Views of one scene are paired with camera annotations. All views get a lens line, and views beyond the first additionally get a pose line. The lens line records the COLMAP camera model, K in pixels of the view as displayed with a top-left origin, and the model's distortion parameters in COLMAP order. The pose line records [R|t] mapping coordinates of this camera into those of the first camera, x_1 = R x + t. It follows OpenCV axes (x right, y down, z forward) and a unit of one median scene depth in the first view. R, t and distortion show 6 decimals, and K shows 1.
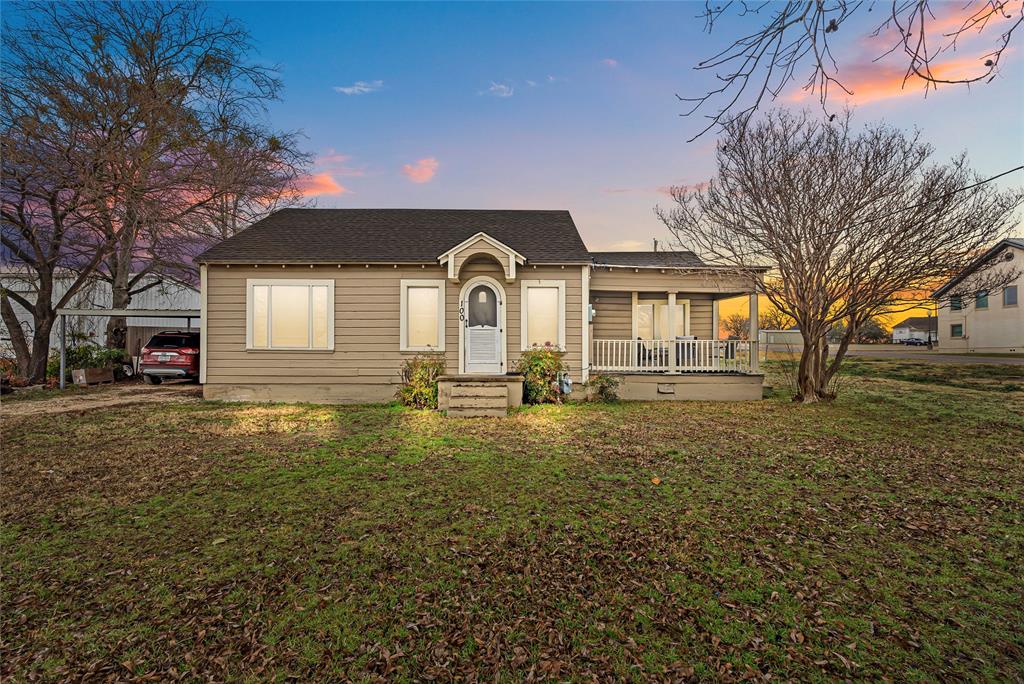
lens RADIAL K [[475.0, 0, 512.2], [0, 475.0, 347.6], [0, 0, 1]] dist [-0.001427, 0.000488]
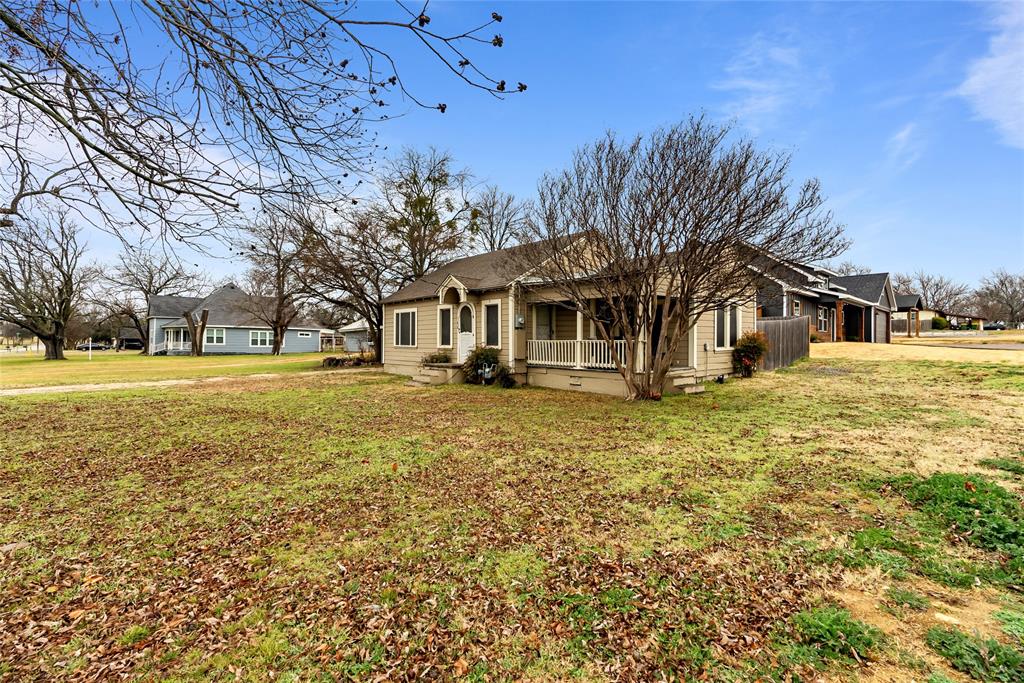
lens RADIAL K [[475.0, 0, 511.4], [0, 475.0, 341.4], [0, 0, 1]] dist [-0.001427, 0.000488]
pose [[0.645339, -0.001189, -0.763895, 1.201658], [0.012053, 0.999890, 0.008625, -0.026983], [0.763801, -0.014773, 0.645283, 0.116412]]
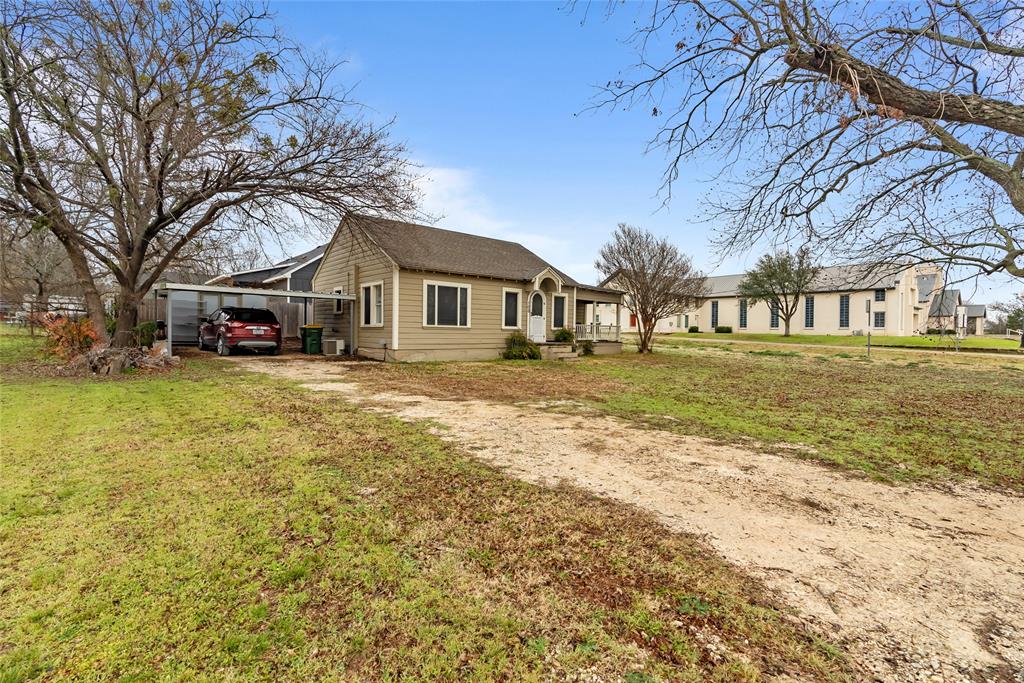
lens RADIAL K [[475.0, 0, 511.4], [0, 475.0, 339.3], [0, 0, 1]] dist [-0.001427, 0.000488]
pose [[0.755509, -0.000716, 0.655138, -1.329100], [-0.016765, 0.999651, 0.020425, 0.009115], [-0.654924, -0.026415, 0.755233, -0.318835]]
